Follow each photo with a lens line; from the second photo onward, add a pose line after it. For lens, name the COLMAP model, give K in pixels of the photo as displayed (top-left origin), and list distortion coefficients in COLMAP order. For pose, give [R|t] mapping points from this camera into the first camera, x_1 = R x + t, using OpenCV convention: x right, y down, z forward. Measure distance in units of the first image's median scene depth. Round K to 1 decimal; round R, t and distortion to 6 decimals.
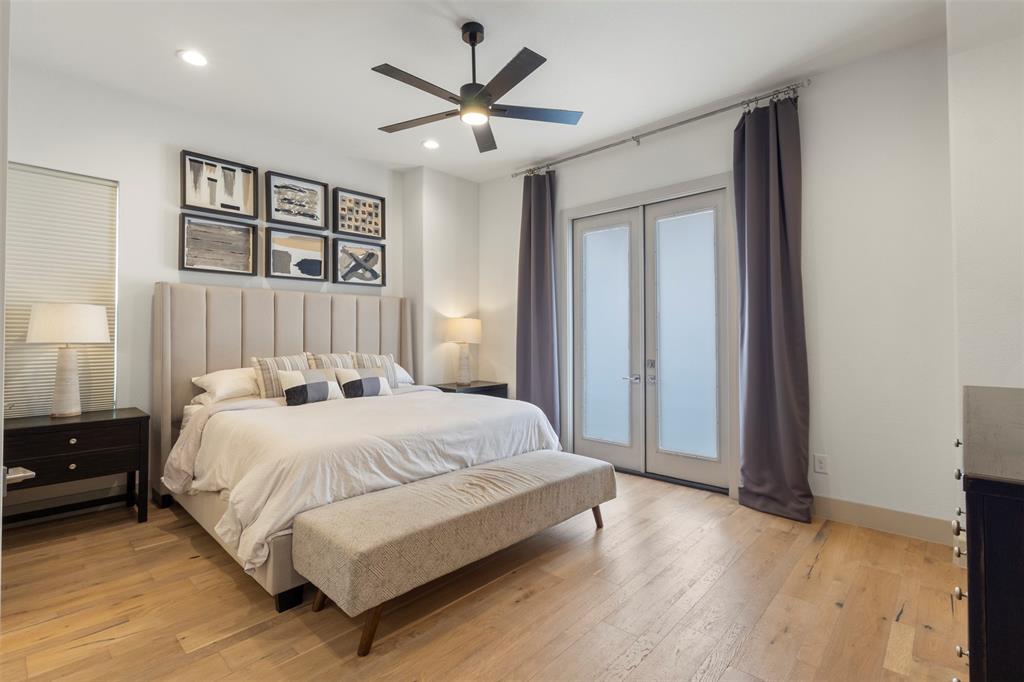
lens RADIAL K [[474.2, 0, 514.1], [0, 474.2, 333.2], [0, 0, 1]] dist [-0.000020, 0.000108]
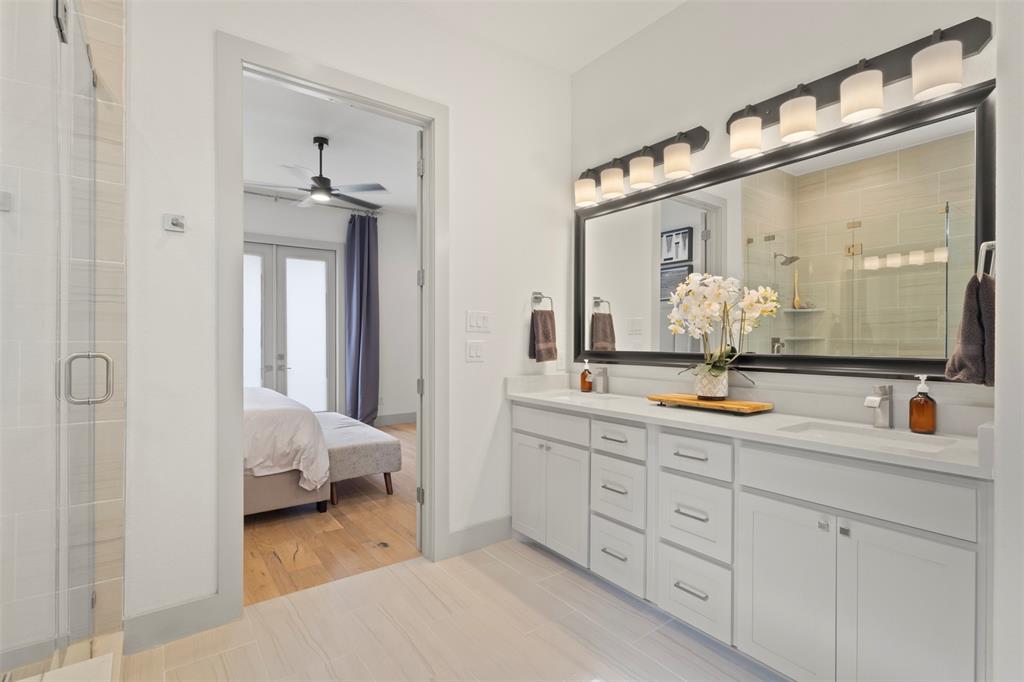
lens RADIAL K [[471.3, 0, 507.0], [0, 471.3, 344.8], [0, 0, 1]] dist [0.001422, 0.000992]
pose [[0.190475, -0.009751, 0.981644, -0.973347], [-0.004889, 0.999929, 0.010882, 0.008709], [-0.981680, -0.006871, 0.190414, 0.060507]]
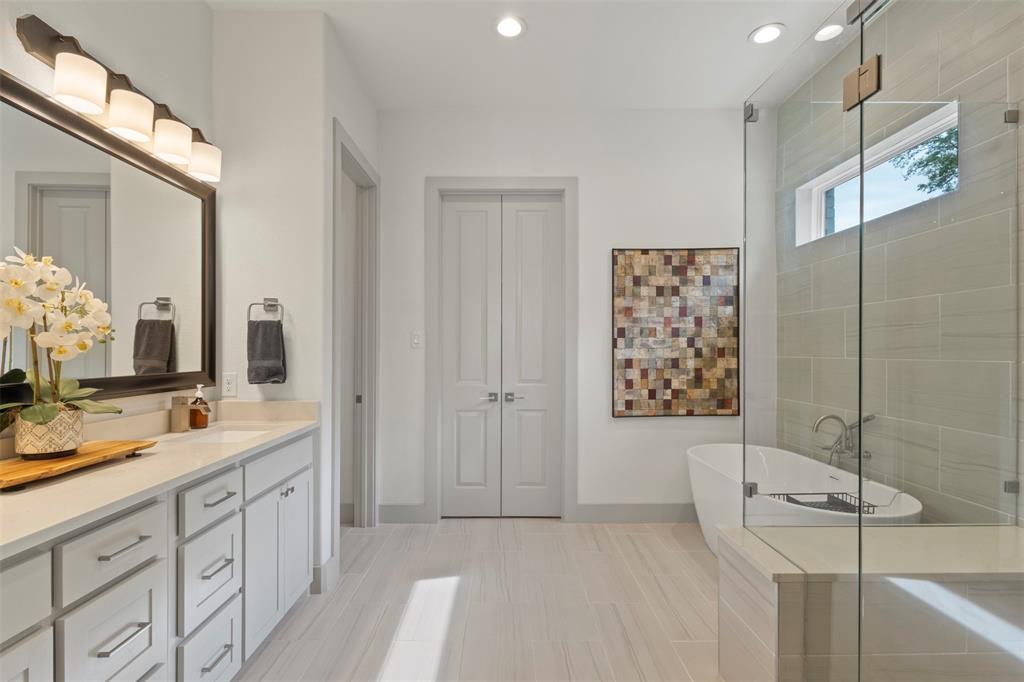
lens RADIAL K [[471.3, 0, 507.0], [0, 471.3, 344.8], [0, 0, 1]] dist [0.001422, 0.000992]
pose [[-0.732123, -0.005777, -0.681148, -0.424568], [0.001274, 0.999951, -0.009851, -0.003810], [0.681171, -0.008080, -0.732080, 0.408287]]
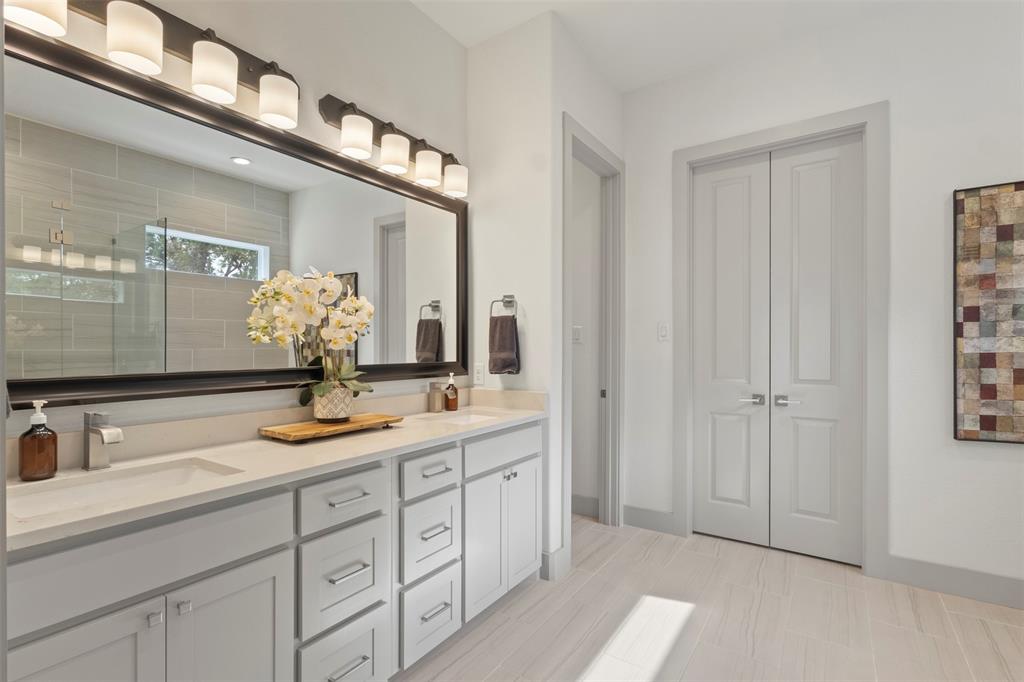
lens RADIAL K [[475.0, 0, 507.7], [0, 475.0, 345.1], [0, 0, 1]] dist [-0.001712, 0.005973]
pose [[-0.988627, 0.005612, -0.150281, -0.512359], [0.006655, 0.999957, -0.006438, 0.003487], [0.150238, -0.007365, -0.988622, 0.409787]]
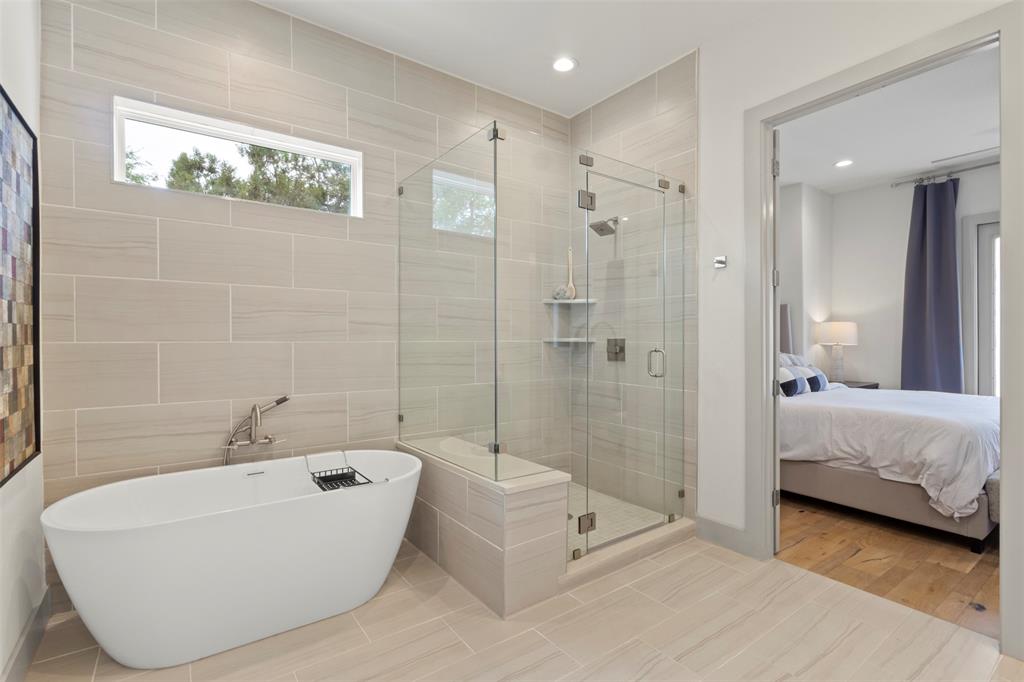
lens RADIAL K [[471.1, 0, 508.7], [0, 471.1, 347.8], [0, 0, 1]] dist [0.002149, 0.000682]
pose [[0.979381, -0.000570, -0.202023, -0.751353], [0.004209, 0.999837, 0.017583, 0.006228], [0.201980, -0.018071, 0.979223, -0.243924]]
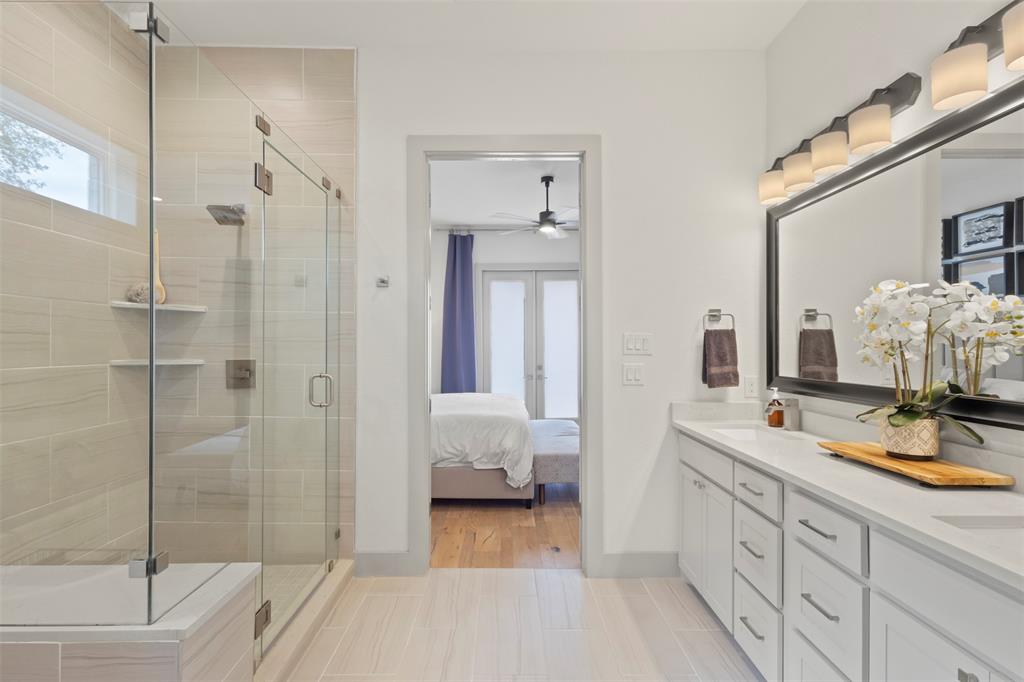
lens RADIAL K [[471.1, 0, 508.7], [0, 471.1, 347.8], [0, 0, 1]] dist [0.002149, 0.000682]
pose [[0.730447, -0.003722, 0.682959, -0.901514], [-0.000555, 0.999982, 0.006043, -0.014431], [-0.682969, -0.004793, 0.730432, -0.120288]]
